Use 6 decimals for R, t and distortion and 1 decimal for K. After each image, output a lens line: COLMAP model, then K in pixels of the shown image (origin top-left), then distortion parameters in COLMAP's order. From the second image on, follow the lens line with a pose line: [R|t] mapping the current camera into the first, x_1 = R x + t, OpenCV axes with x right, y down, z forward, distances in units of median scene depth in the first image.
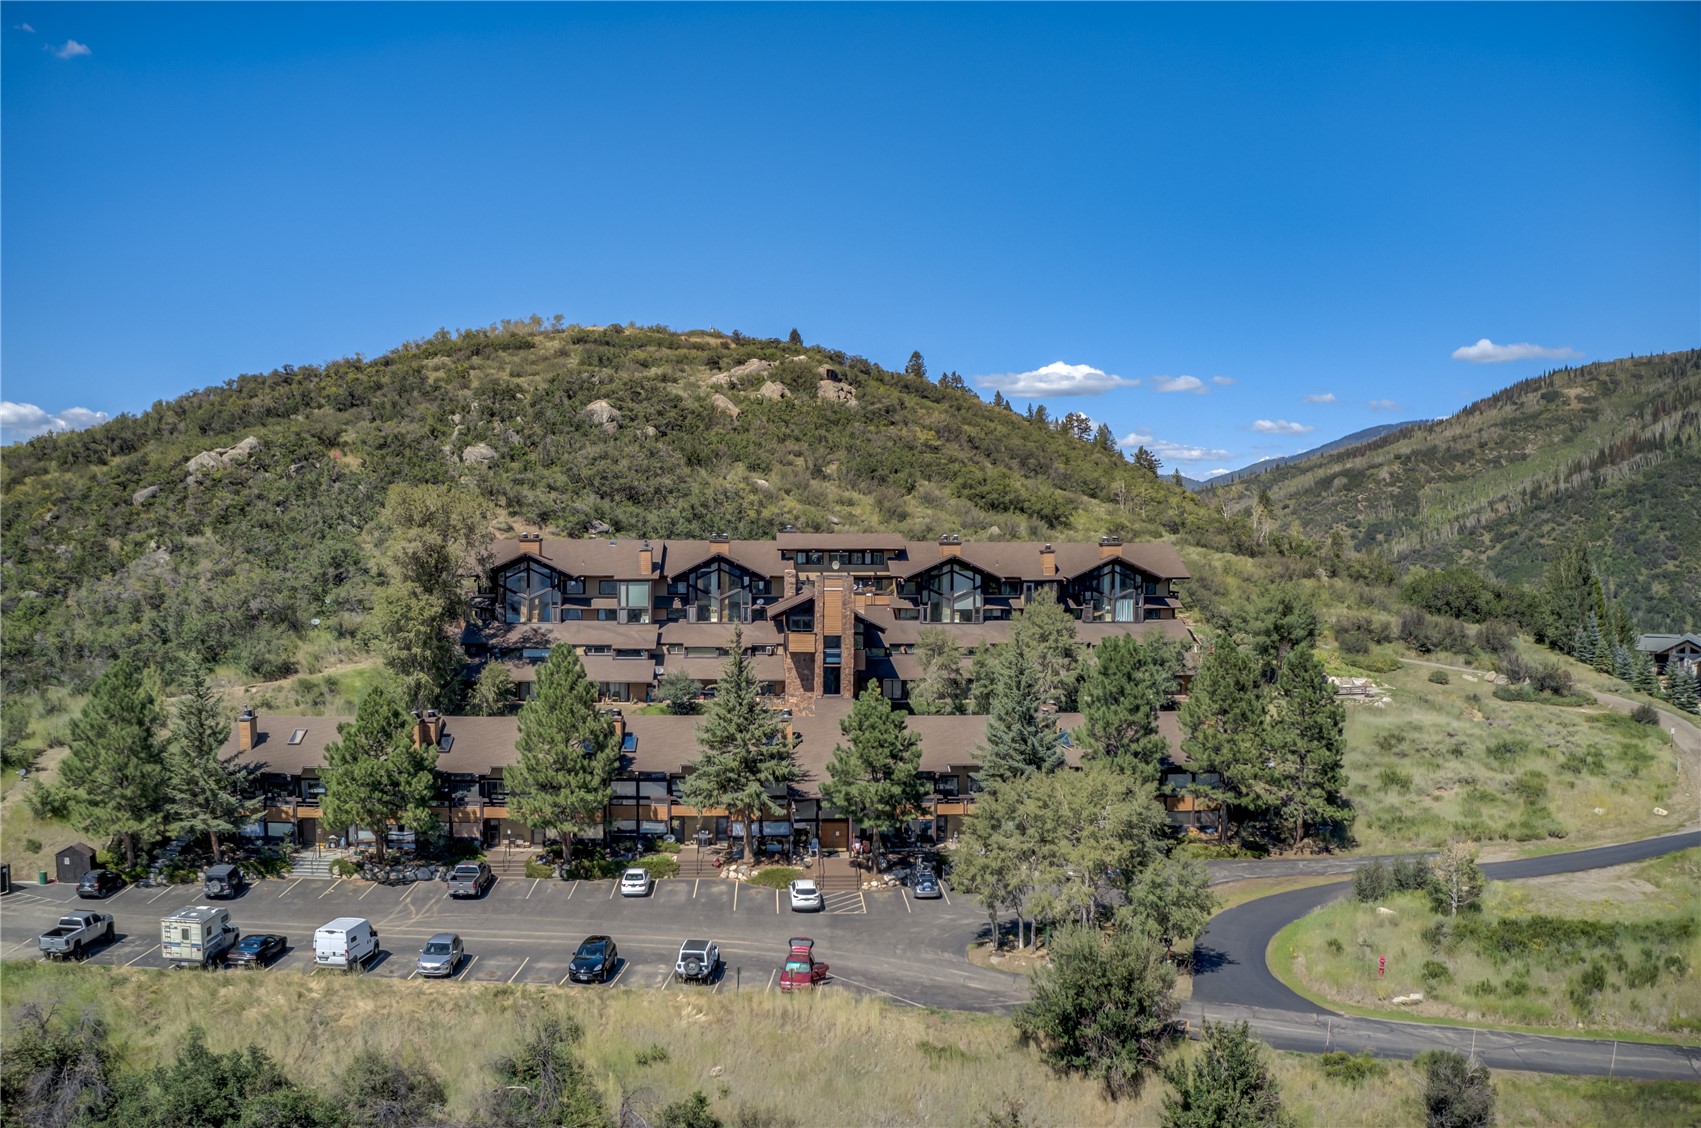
lens RADIAL K [[1385.1, 0, 850.5], [0, 1385.1, 564.0], [0, 0, 1]] dist [-0.230041, 0.054147]
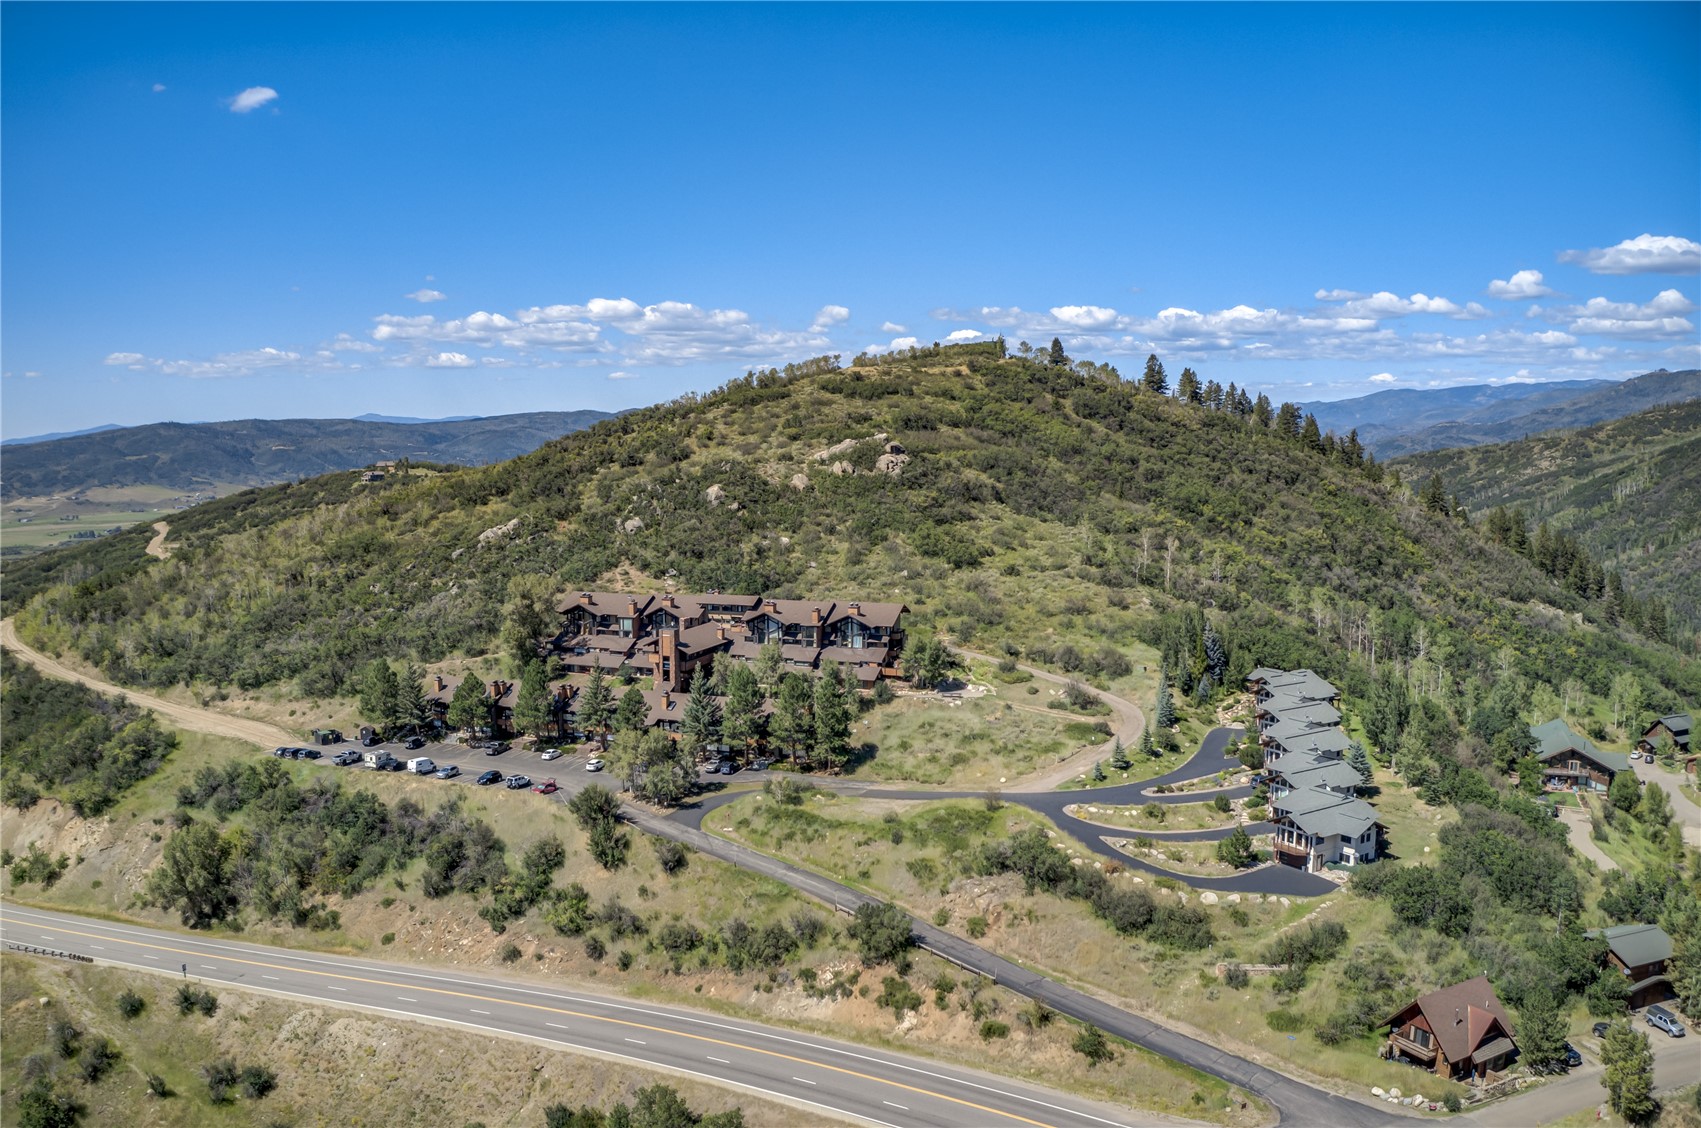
lens RADIAL K [[1385.1, 0, 850.5], [0, 1385.1, 564.0], [0, 0, 1]] dist [-0.230041, 0.054147]
pose [[0.913076, 0.035144, -0.406273, 1.054433], [0.001796, 0.995923, 0.090187, -0.270260], [0.407786, -0.083077, 0.909290, -0.823242]]
